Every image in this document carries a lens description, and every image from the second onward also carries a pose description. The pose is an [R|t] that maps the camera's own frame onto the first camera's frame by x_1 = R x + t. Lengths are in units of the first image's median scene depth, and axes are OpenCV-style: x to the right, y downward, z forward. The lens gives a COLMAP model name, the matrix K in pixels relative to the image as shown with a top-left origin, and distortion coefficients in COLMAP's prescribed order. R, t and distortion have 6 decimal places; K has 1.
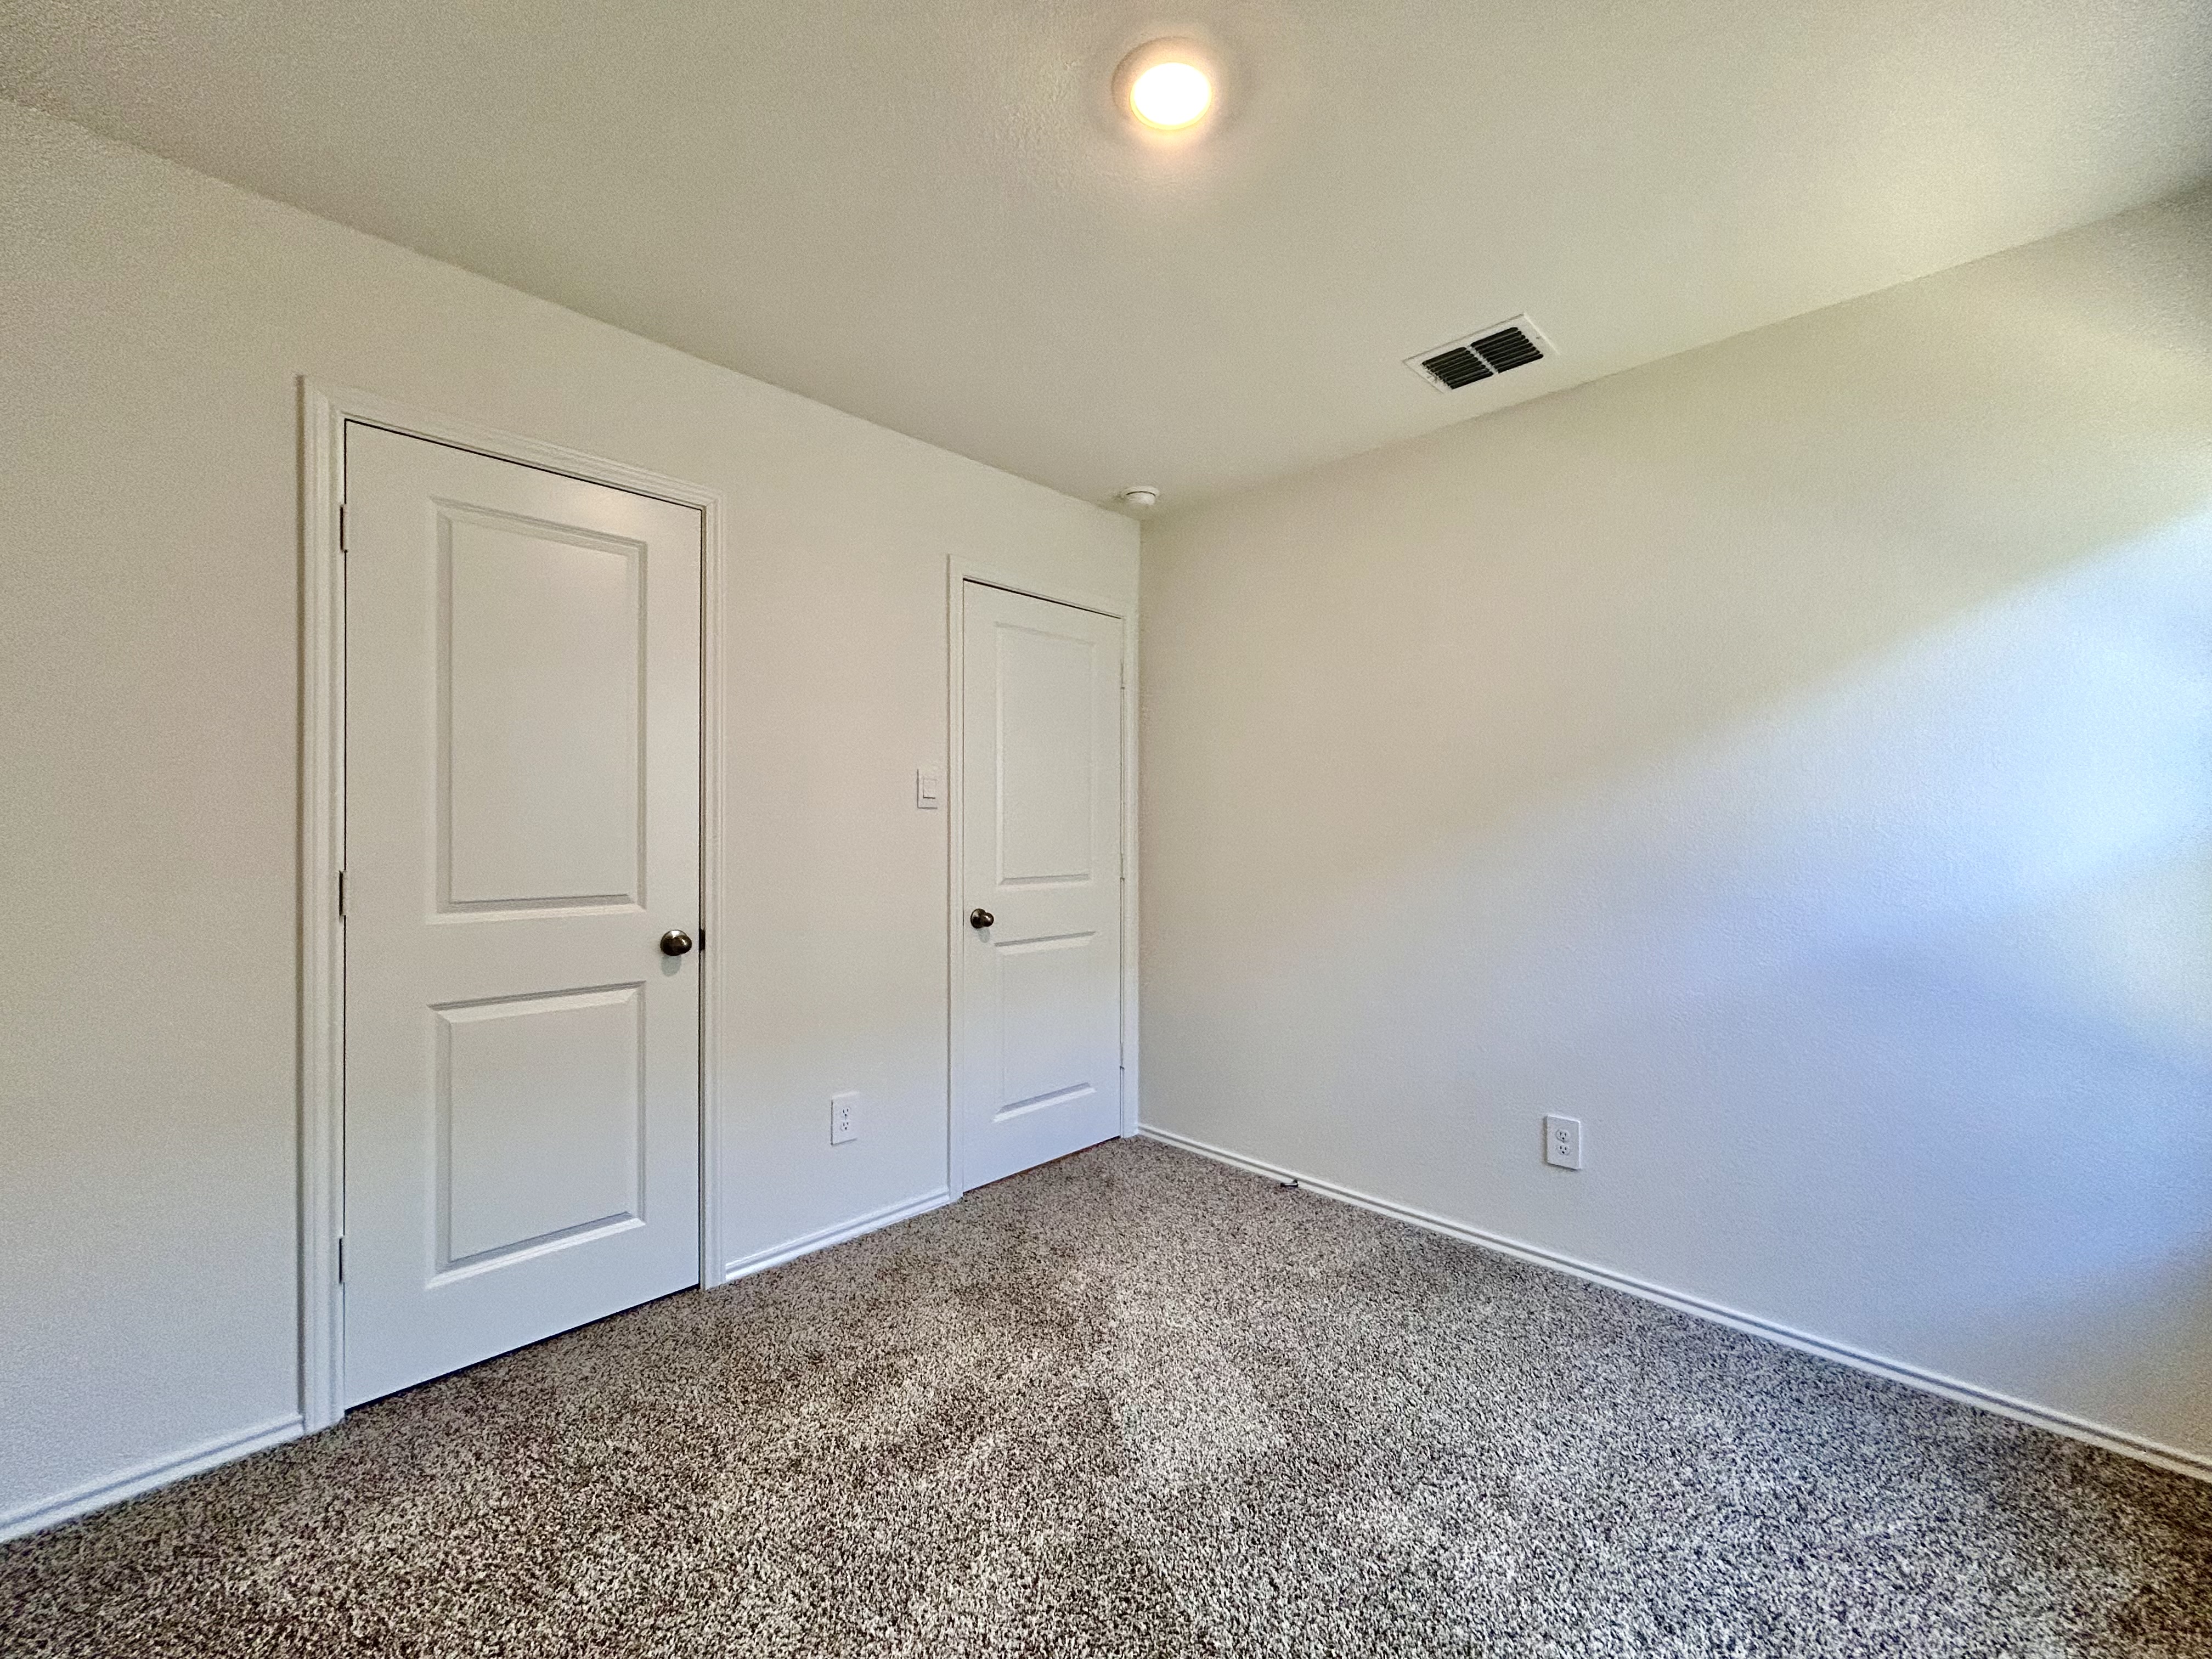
lens RADIAL K [[892.7, 0, 1104.8], [0, 892.7, 838.9], [0, 0, 1]] dist [-0.004385, 0.002123]
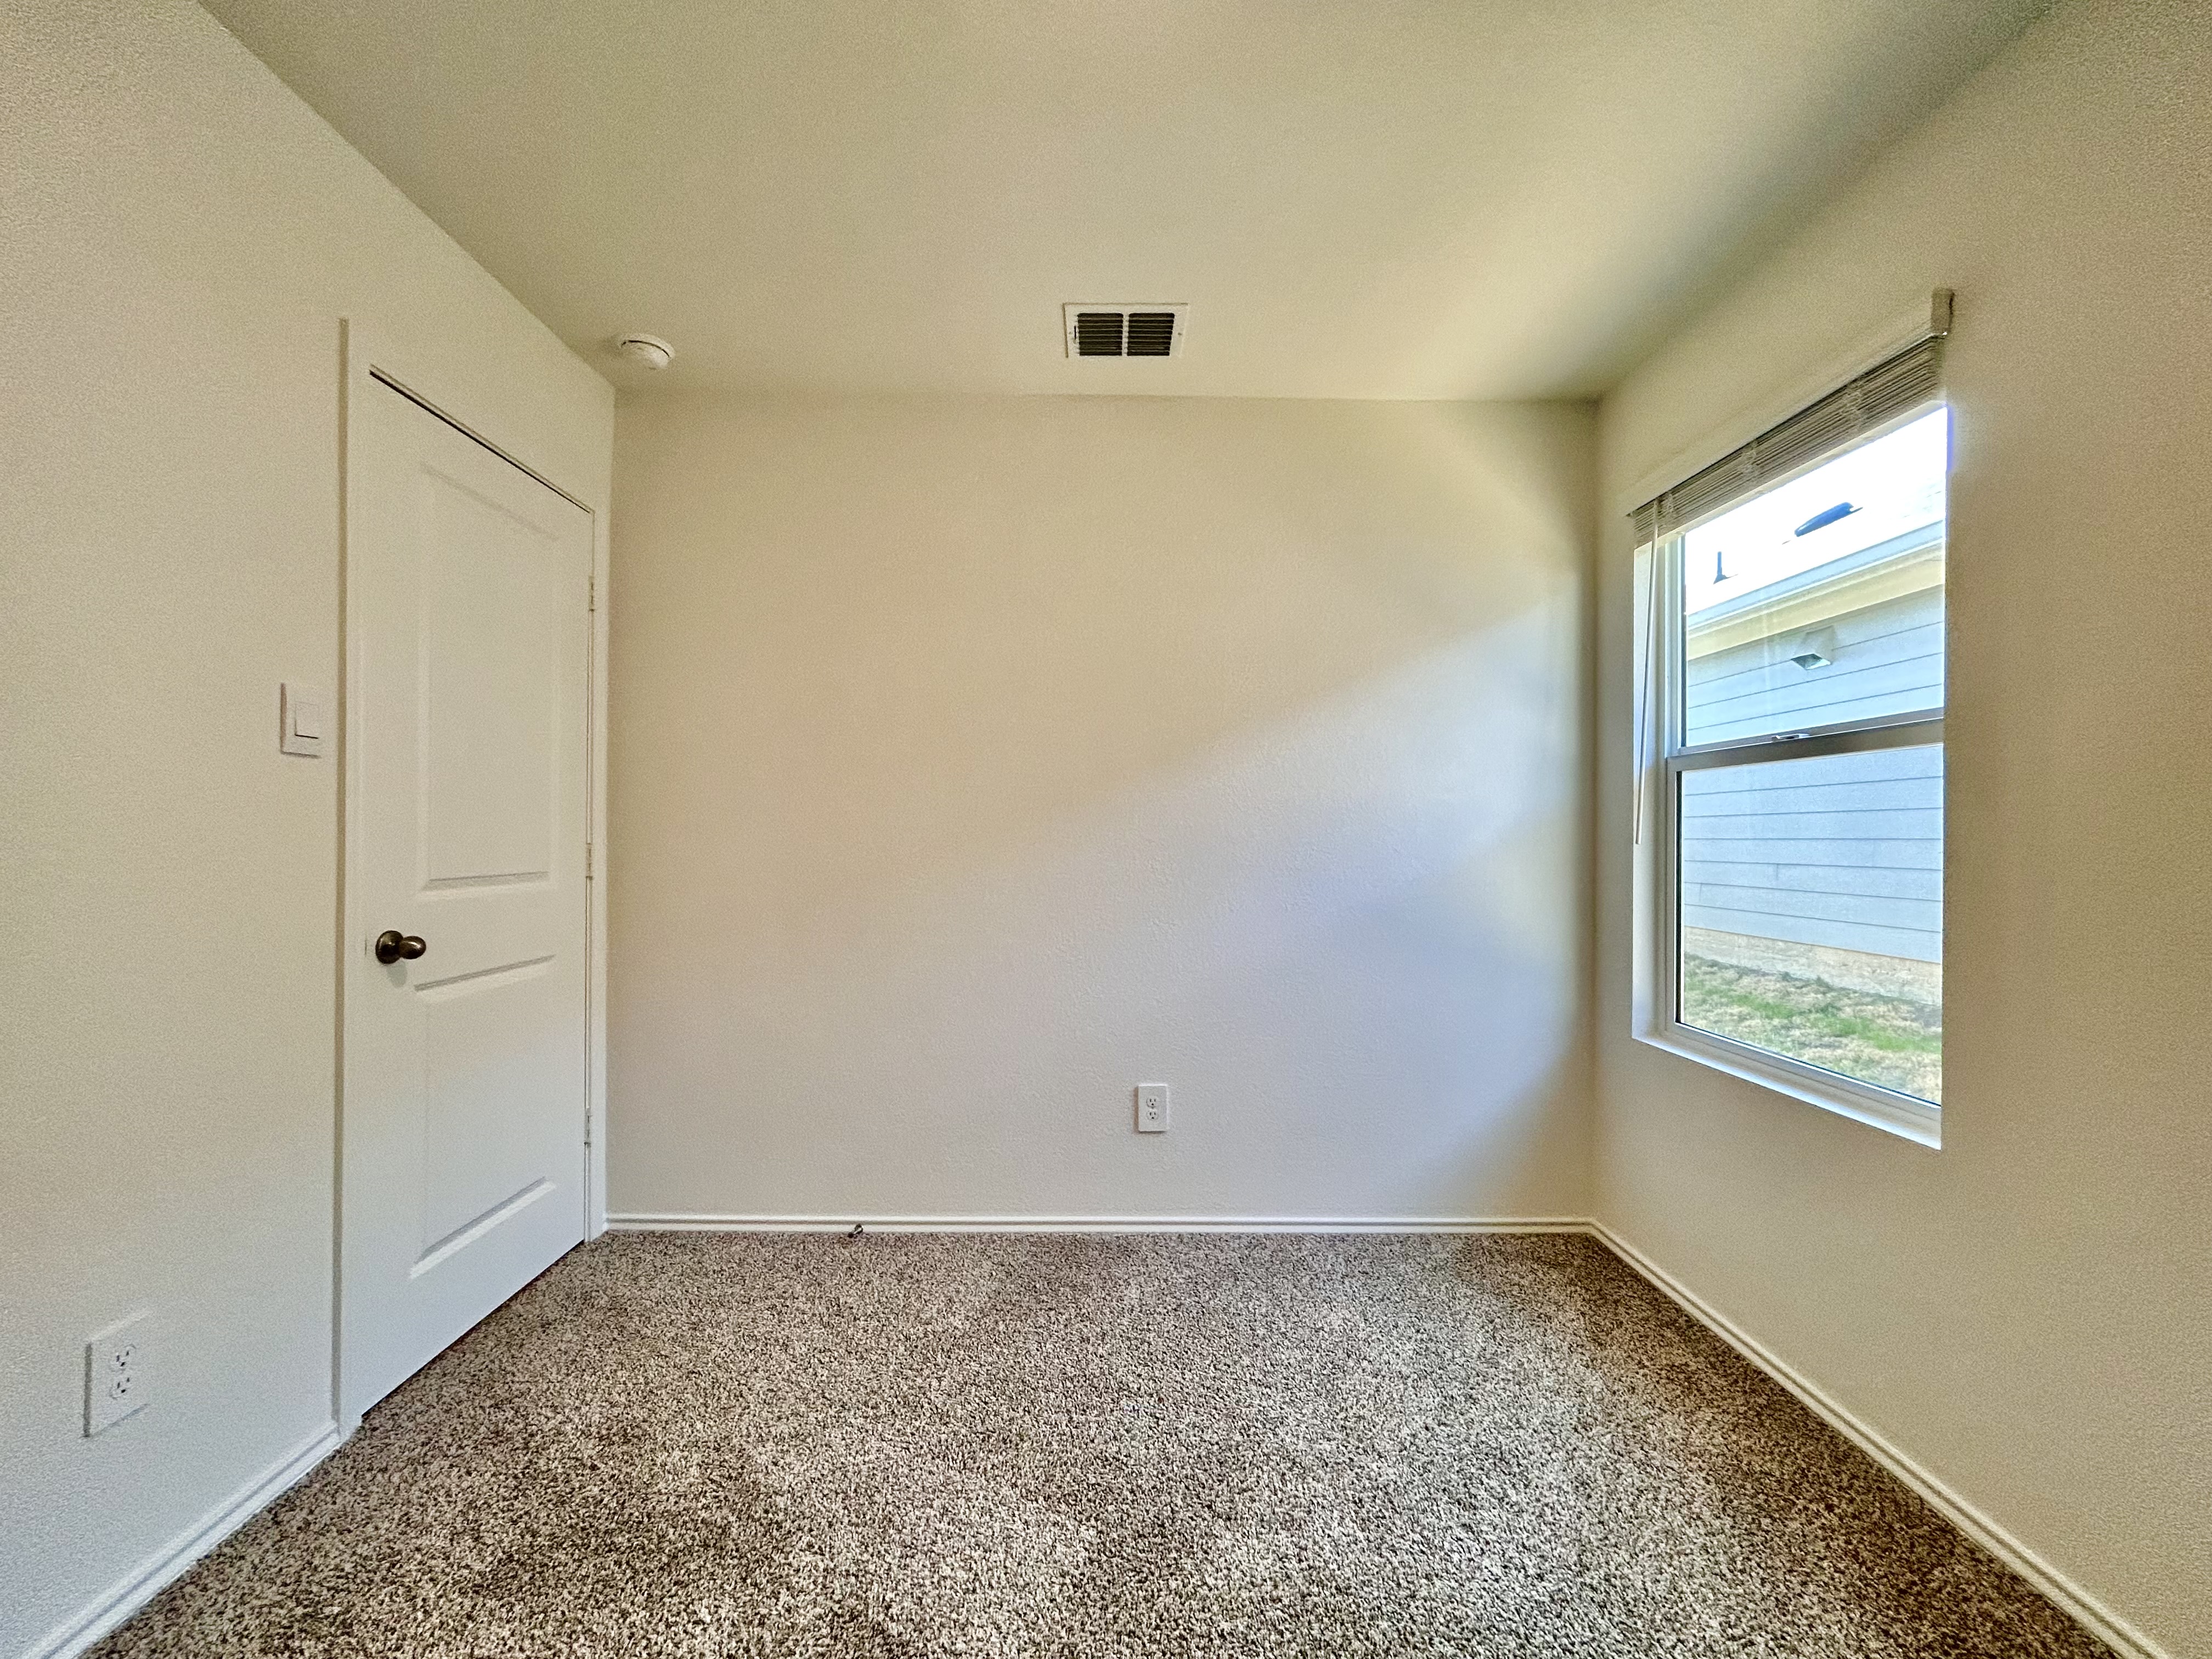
lens RADIAL K [[892.7, 0, 1105.5], [0, 892.7, 837.9], [0, 0, 1]] dist [-0.004385, 0.002123]
pose [[0.711713, 0.001334, 0.702469, -0.228849], [0.004552, 0.999968, -0.006511, 0.023288], [-0.702455, 0.007831, 0.711685, 0.245673]]
